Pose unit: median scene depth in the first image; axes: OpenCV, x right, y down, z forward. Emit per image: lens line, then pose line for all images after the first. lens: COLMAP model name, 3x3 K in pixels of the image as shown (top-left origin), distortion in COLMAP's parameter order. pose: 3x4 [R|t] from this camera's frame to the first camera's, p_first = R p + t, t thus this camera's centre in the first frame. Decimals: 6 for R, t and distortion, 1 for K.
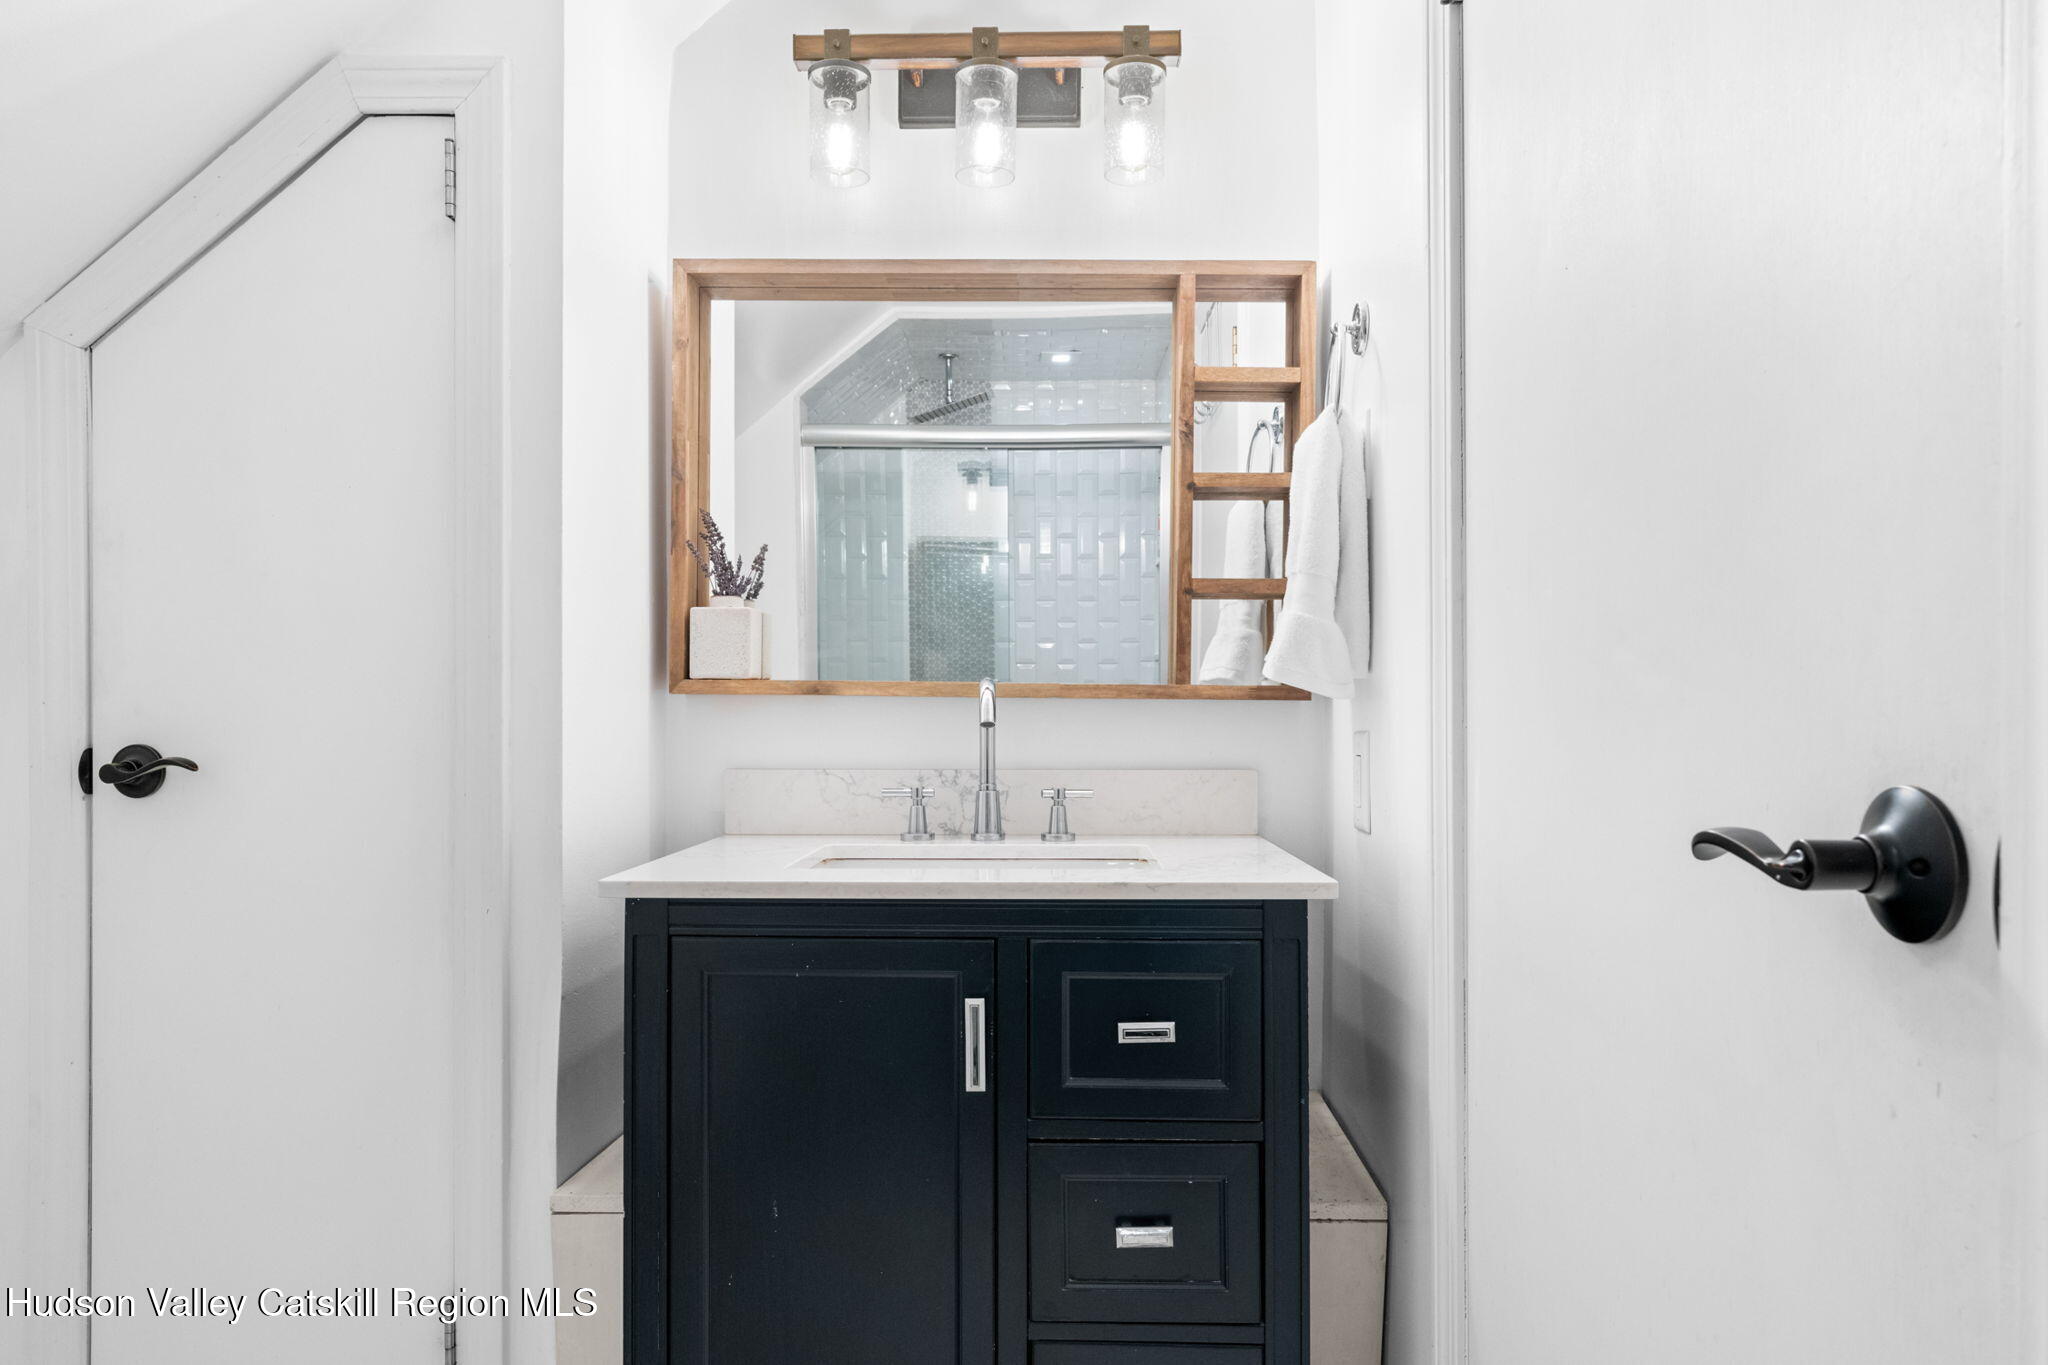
lens RADIAL K [[1175.6, 0, 1024.0], [0, 1175.6, 682.5], [0, 0, 1]] dist [-0.003210, -0.000434]
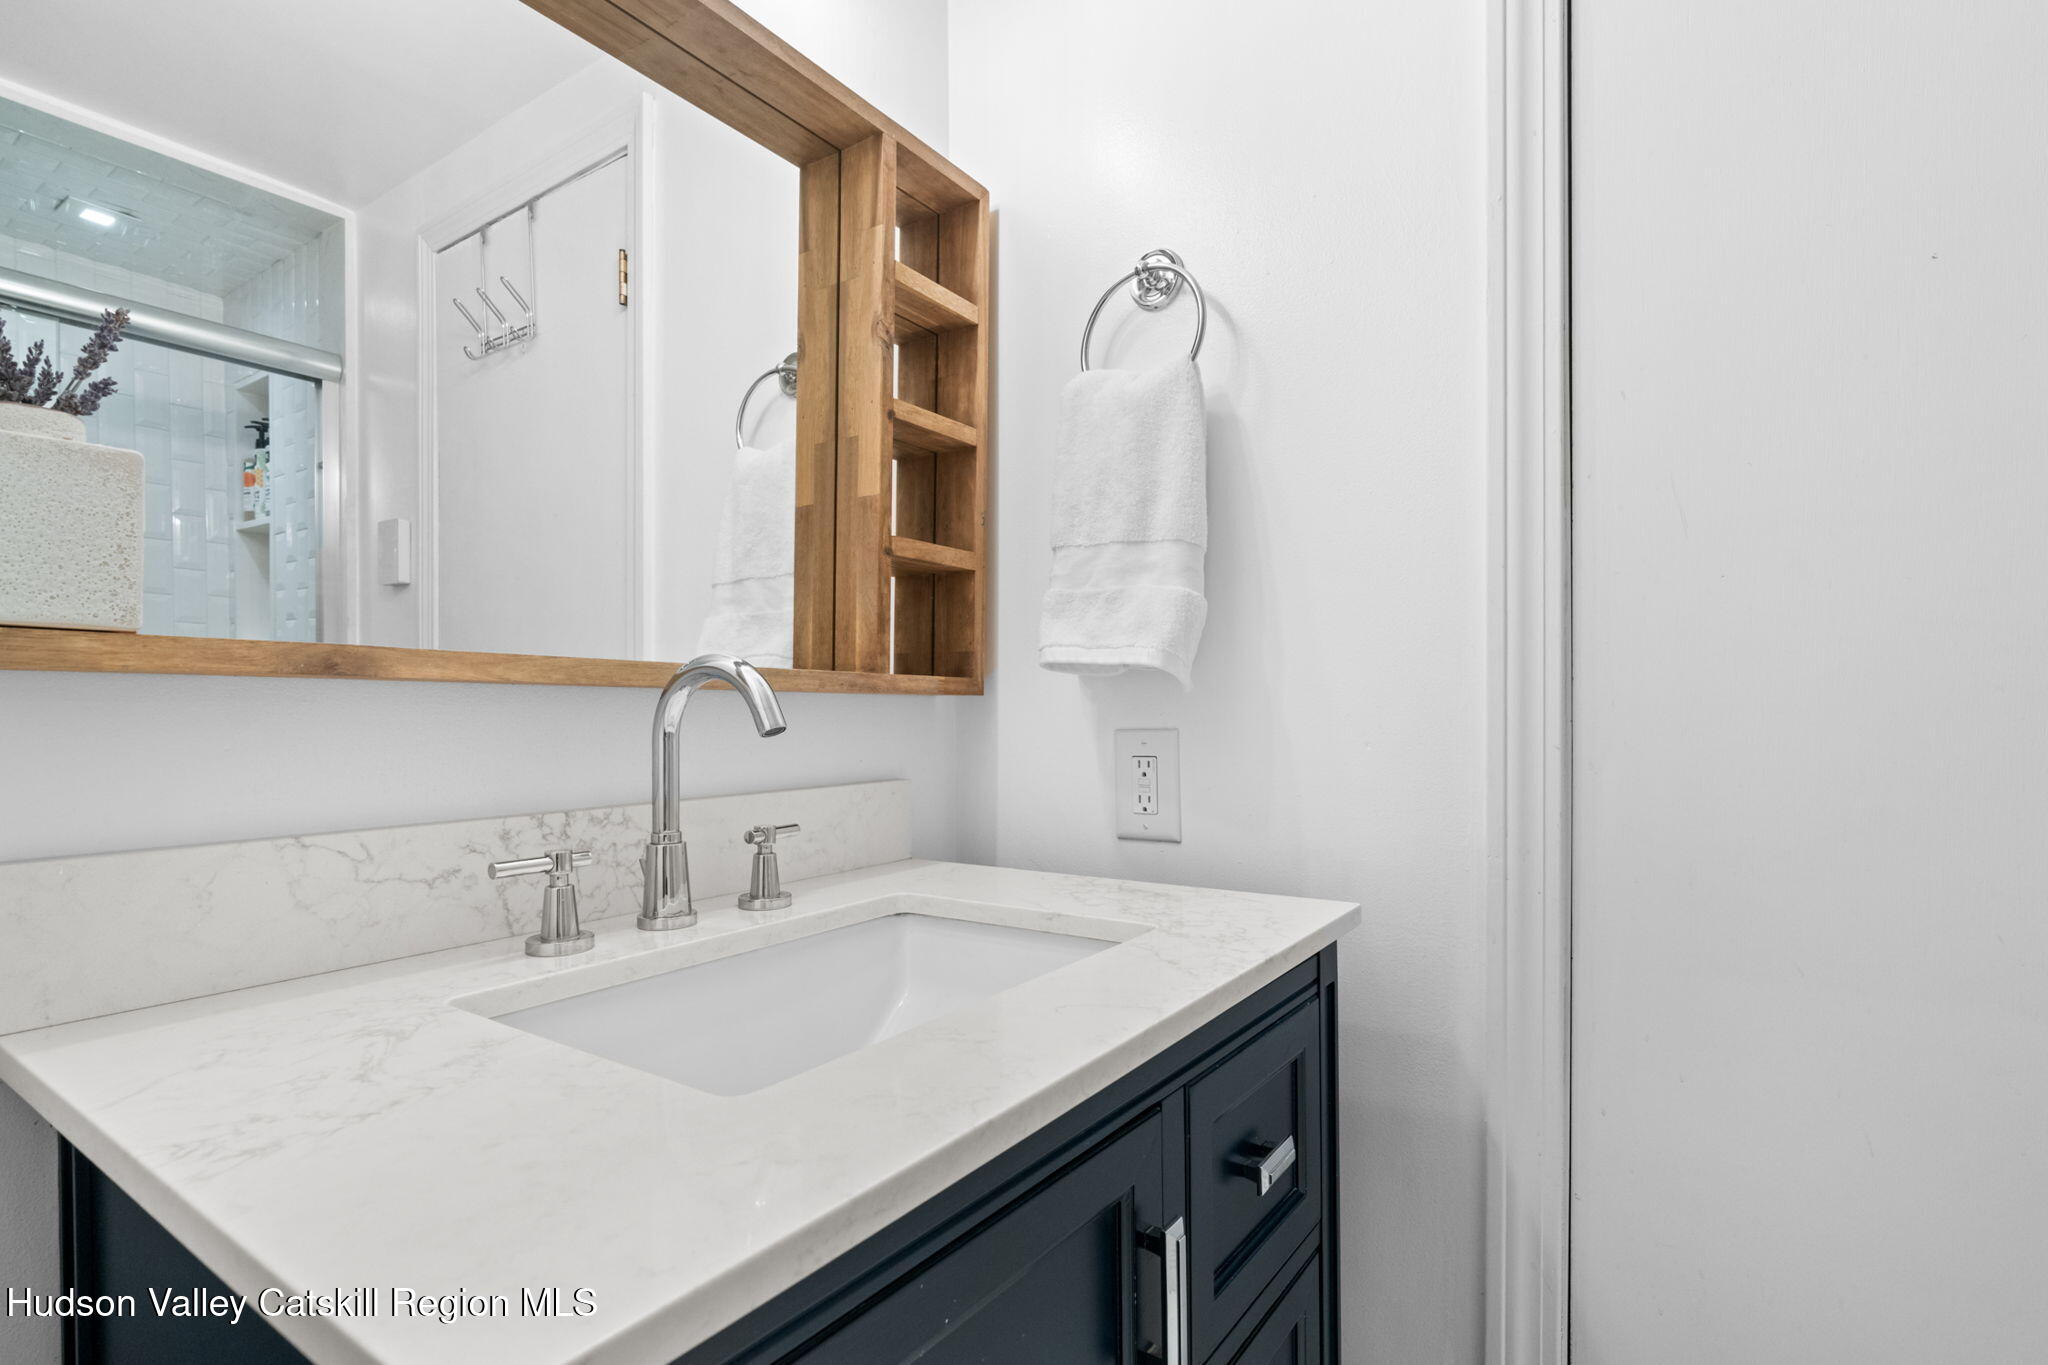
lens RADIAL K [[982.8, 0, 1024.0], [0, 982.8, 682.5], [0, 0, 1]] dist [0.001541, 0.000199]
pose [[0.588852, 0.013741, 0.808124, -0.322239], [-0.010098, 0.999903, -0.009644, 0.013691], [-0.808178, -0.002481, 0.588933, 0.550519]]
